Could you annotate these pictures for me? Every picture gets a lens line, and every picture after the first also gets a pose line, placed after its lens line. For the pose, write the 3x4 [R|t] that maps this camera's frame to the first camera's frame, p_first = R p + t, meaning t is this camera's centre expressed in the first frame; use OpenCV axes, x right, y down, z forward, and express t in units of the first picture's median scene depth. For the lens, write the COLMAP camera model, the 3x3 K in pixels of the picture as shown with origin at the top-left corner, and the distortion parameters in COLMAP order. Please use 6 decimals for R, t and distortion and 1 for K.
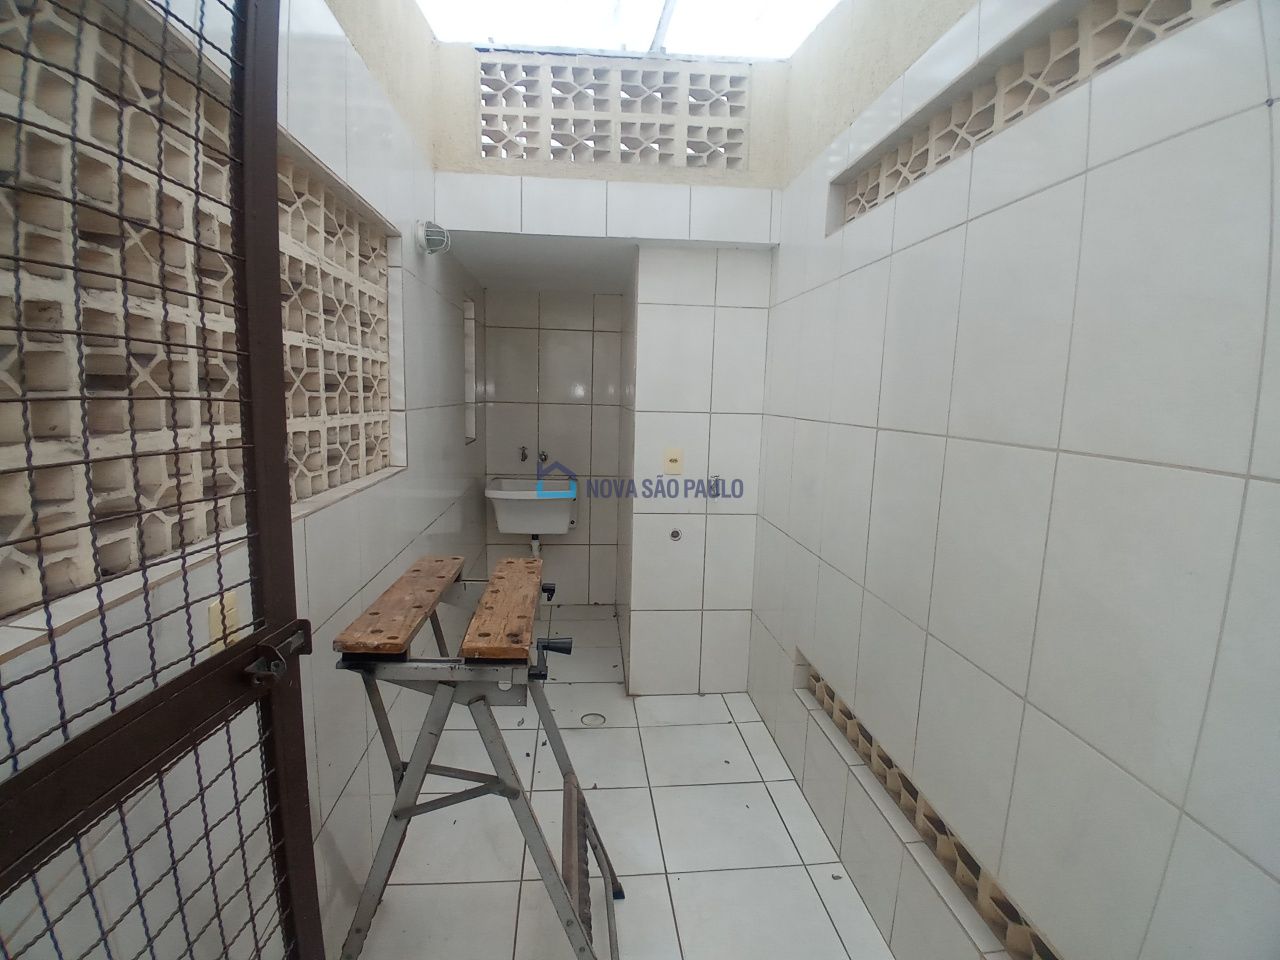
lens RADIAL K [[629.8, 0, 639.8], [0, 629.8, 492.7], [0, 0, 1]] dist [0.018954, -0.055831]
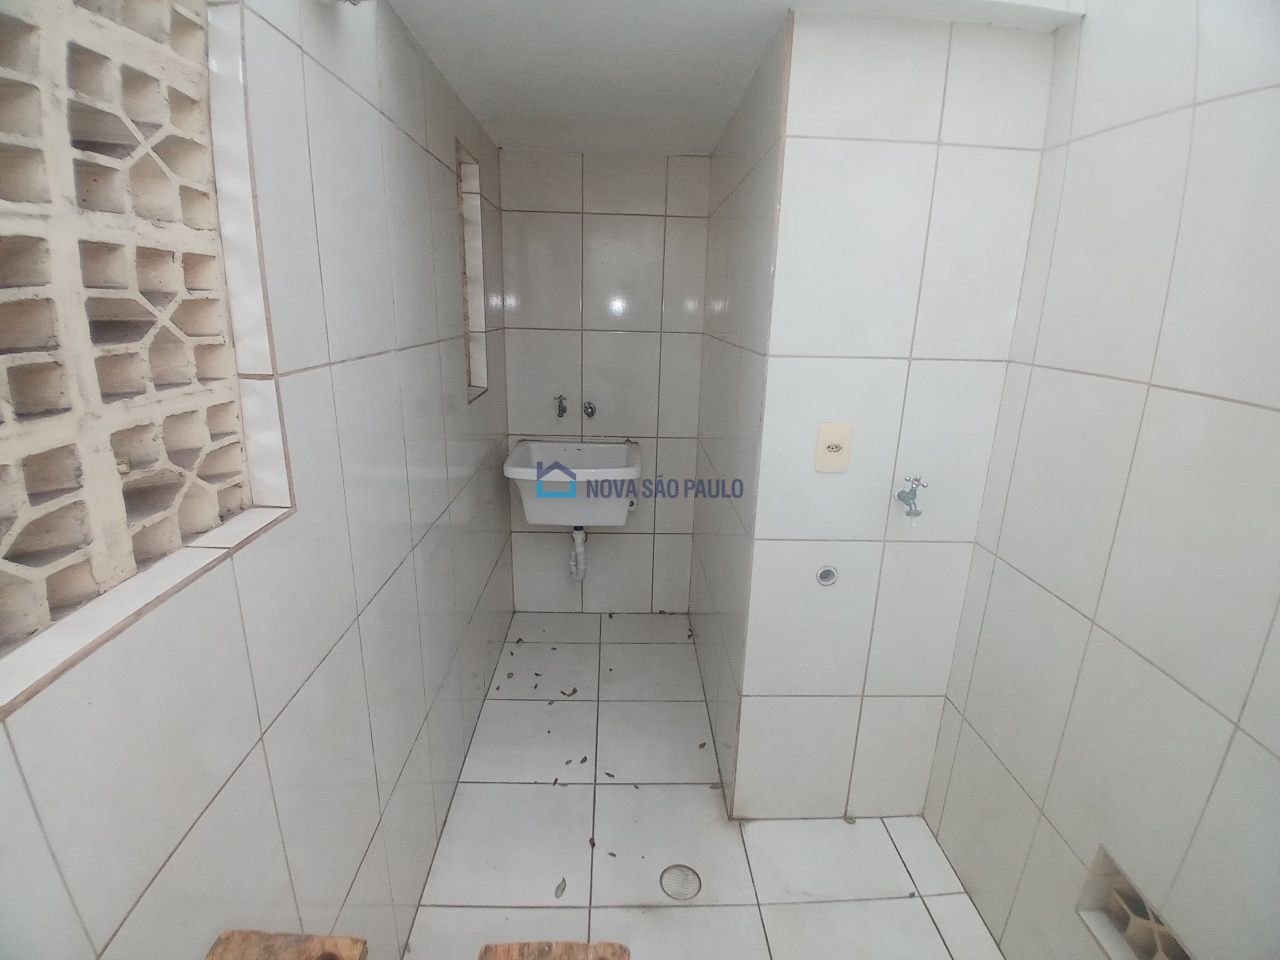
lens RADIAL K [[629.8, 0, 639.8], [0, 629.8, 492.7], [0, 0, 1]] dist [0.018954, -0.055831]
pose [[0.998118, 0.014494, -0.059587, -0.071180], [-0.006571, 0.991352, 0.131068, -0.073077], [0.060971, -0.130429, 0.989581, 0.395560]]
